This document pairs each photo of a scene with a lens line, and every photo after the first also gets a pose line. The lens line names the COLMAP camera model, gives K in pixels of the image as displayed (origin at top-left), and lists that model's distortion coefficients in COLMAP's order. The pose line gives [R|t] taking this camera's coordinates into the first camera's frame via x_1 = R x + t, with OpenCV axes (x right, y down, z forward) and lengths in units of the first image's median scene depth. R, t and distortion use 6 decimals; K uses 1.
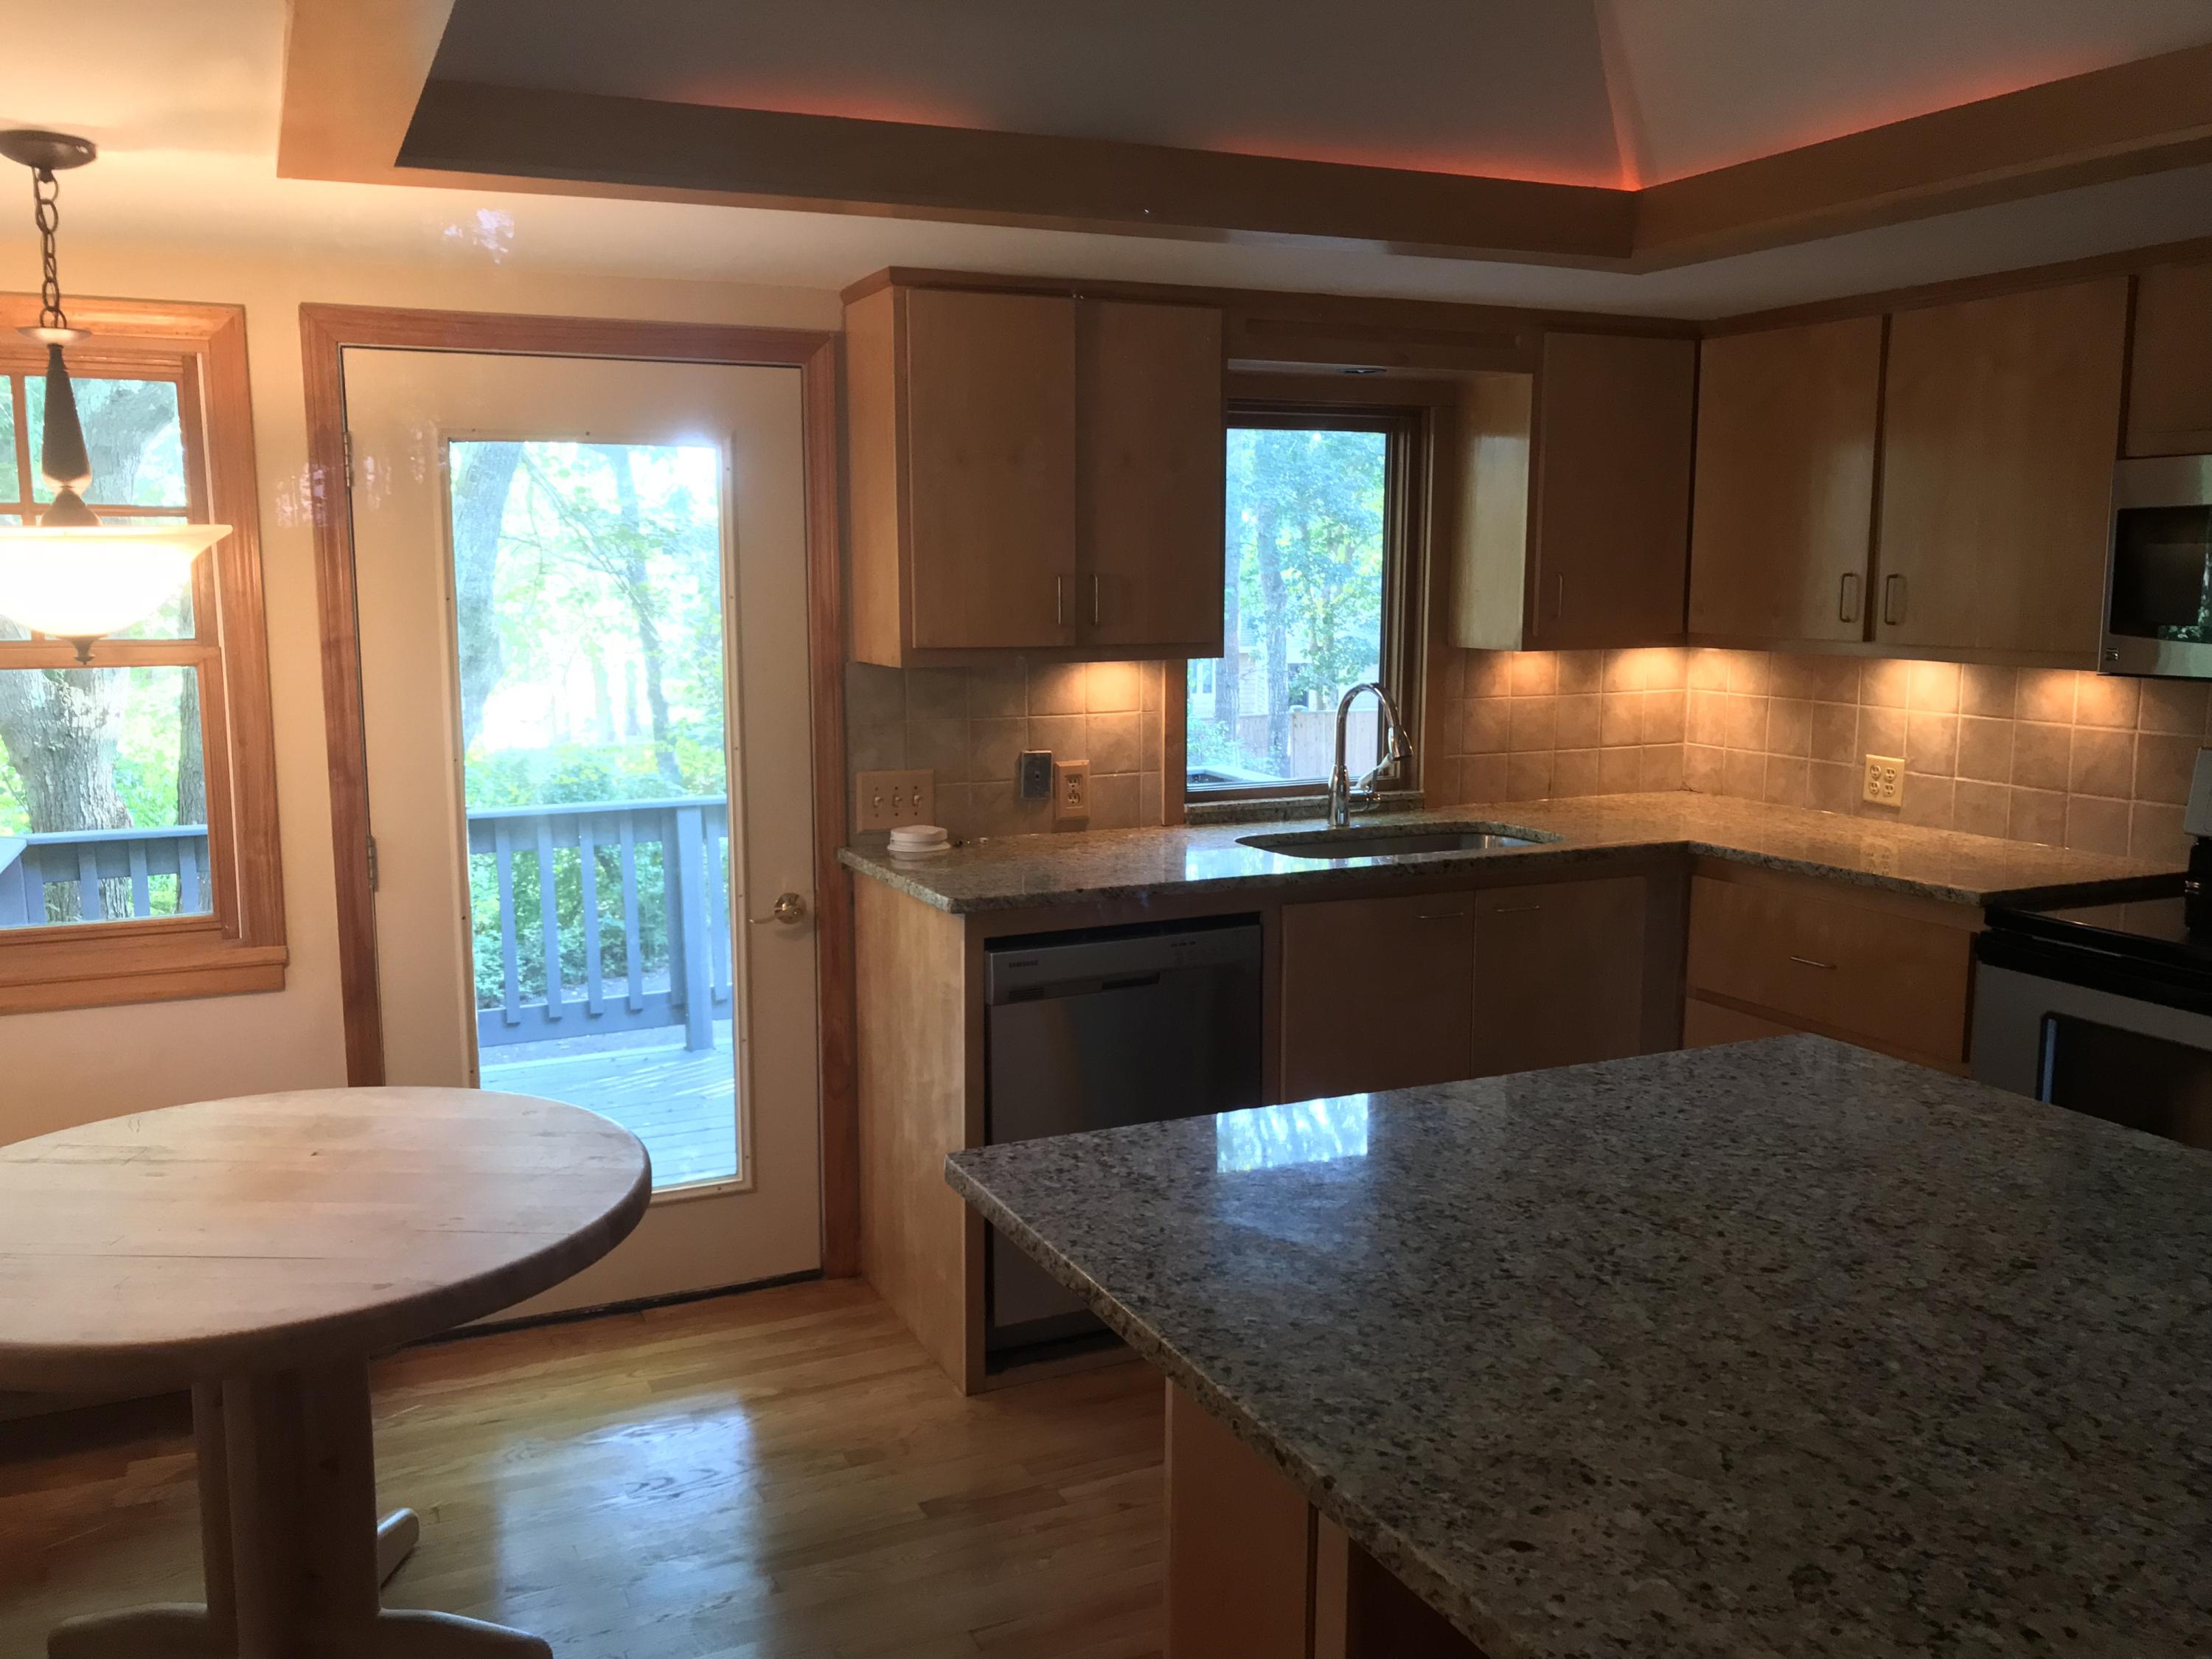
lens RADIAL K [[1848.0, 0, 1087.0], [0, 1848.0, 831.8], [0, 0, 1]] dist [0.030983, -0.021816]
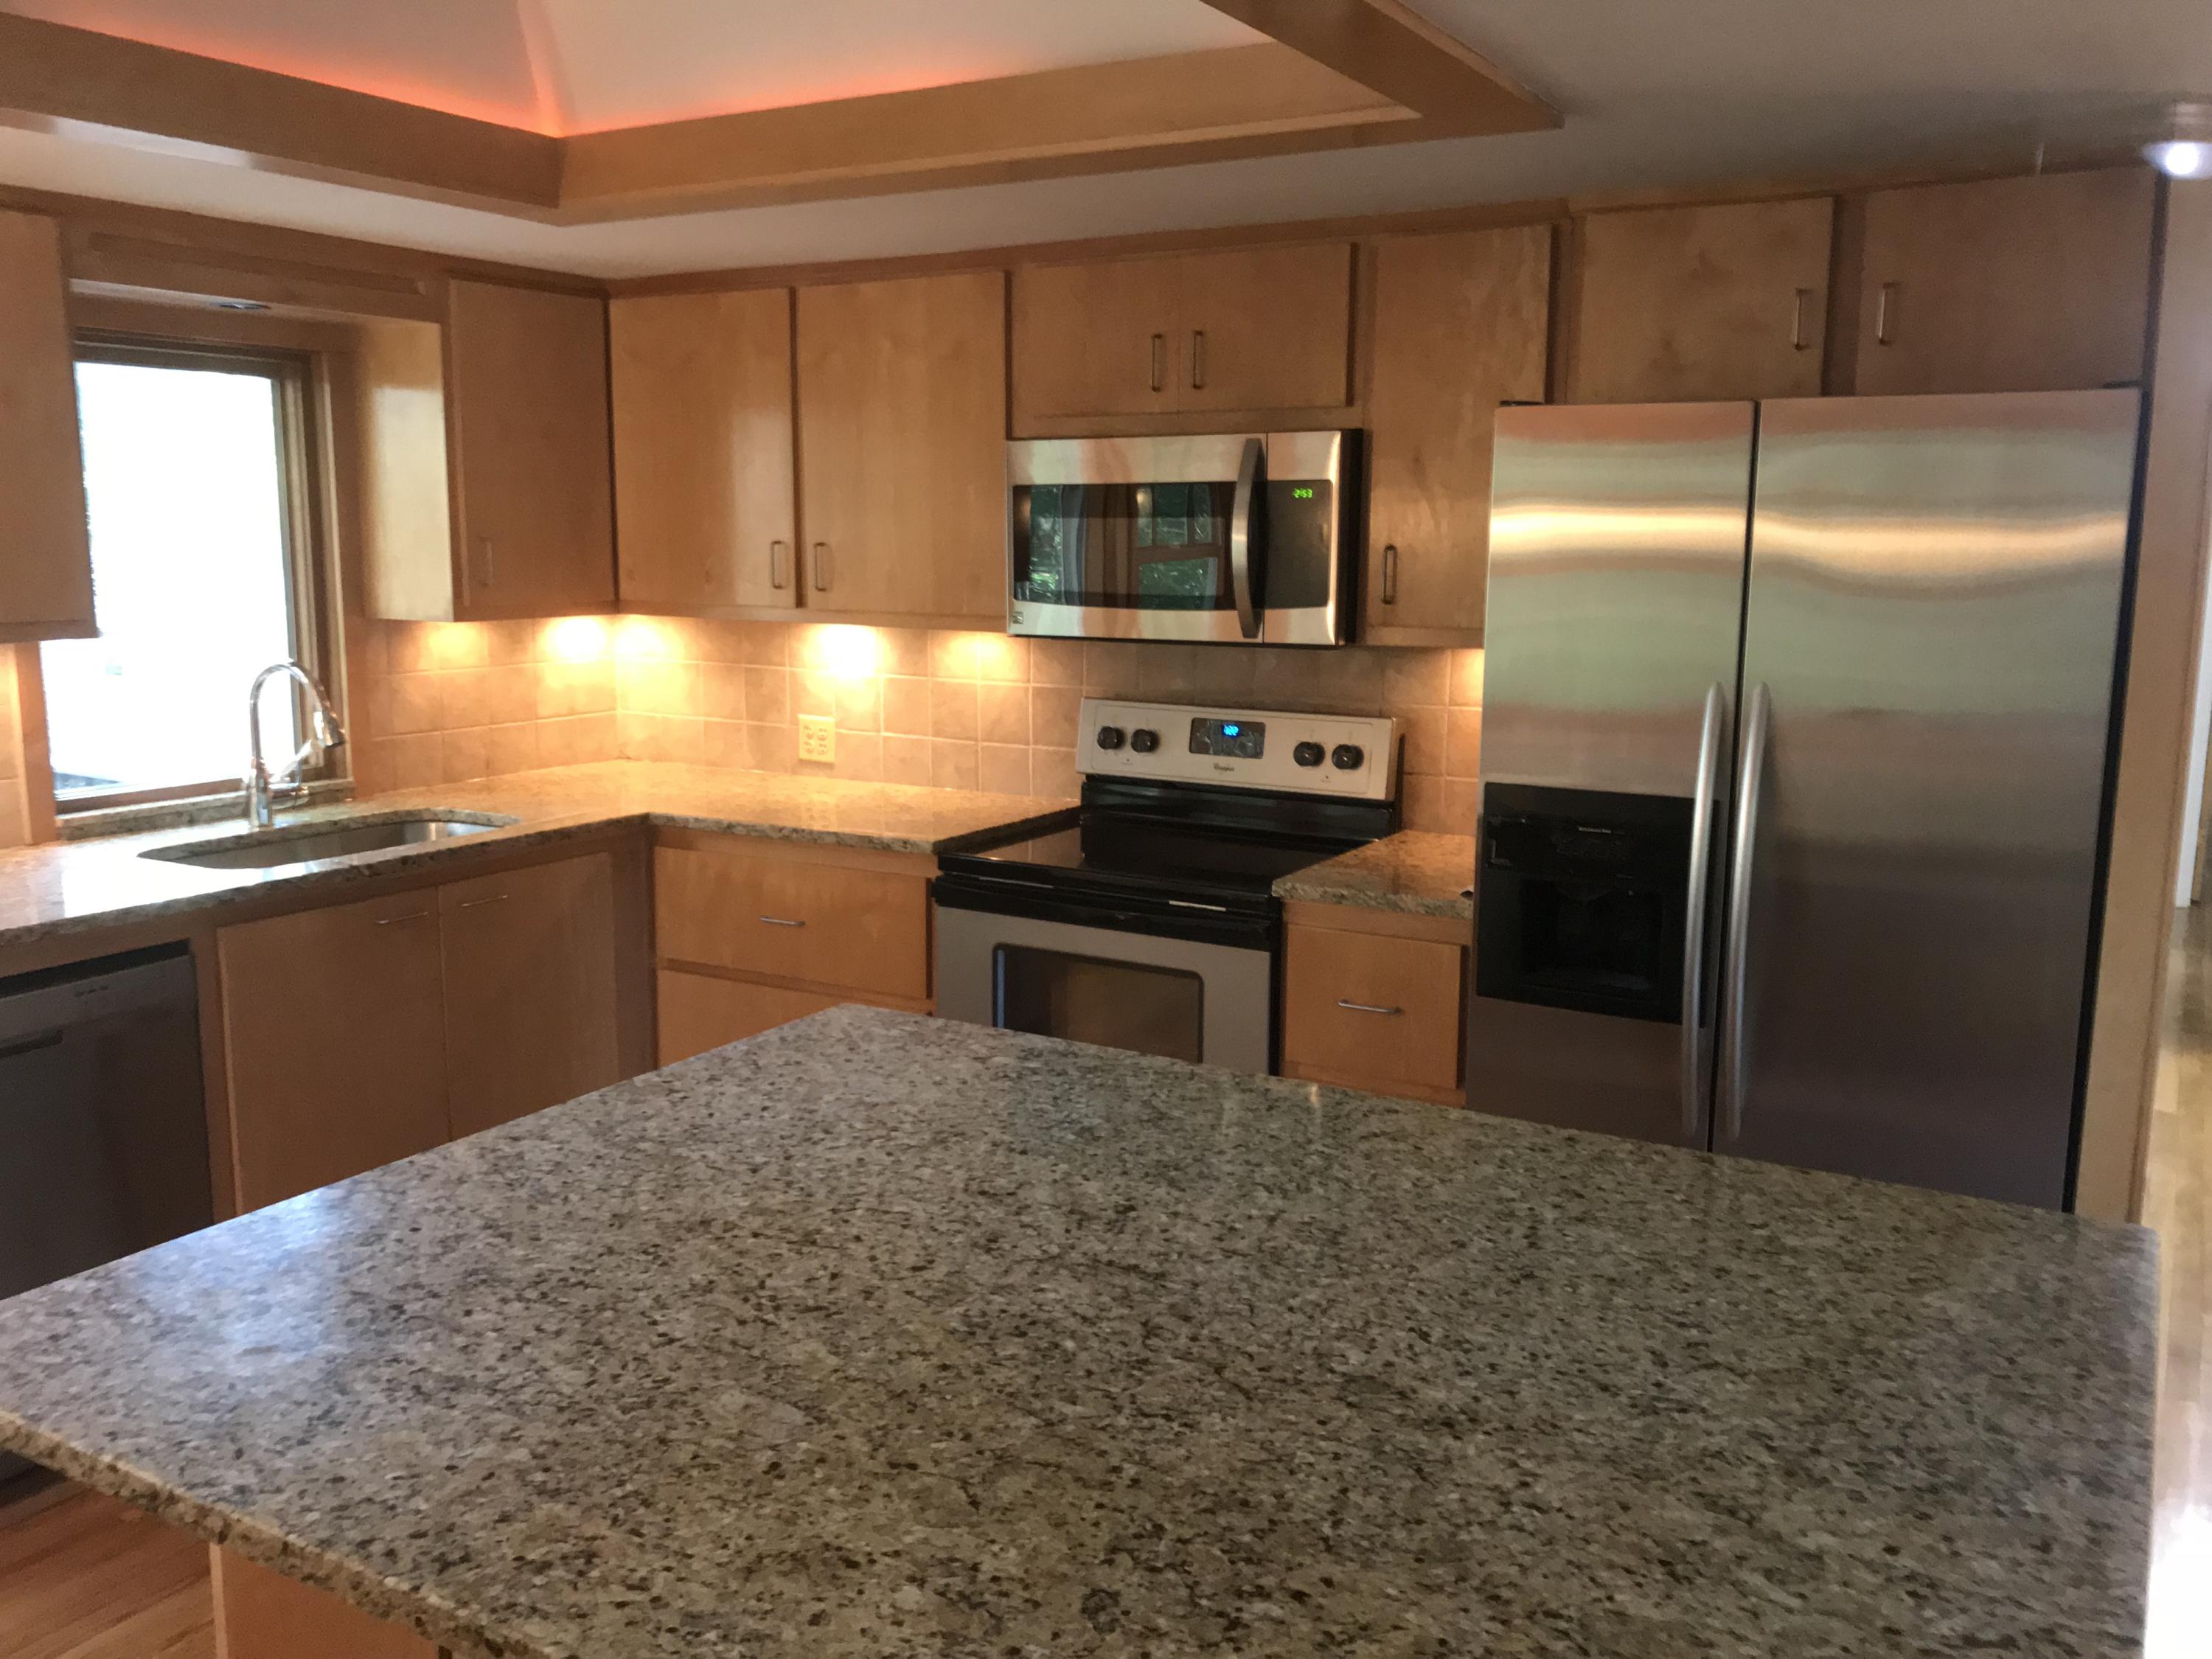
lens RADIAL K [[1848.0, 0, 1087.0], [0, 1848.0, 831.8], [0, 0, 1]] dist [0.030983, -0.021816]
pose [[0.825242, -0.088995, 0.557723, -0.071570], [0.075841, 0.996025, 0.046715, -0.027964], [-0.559664, 0.003747, 0.828711, 0.114545]]
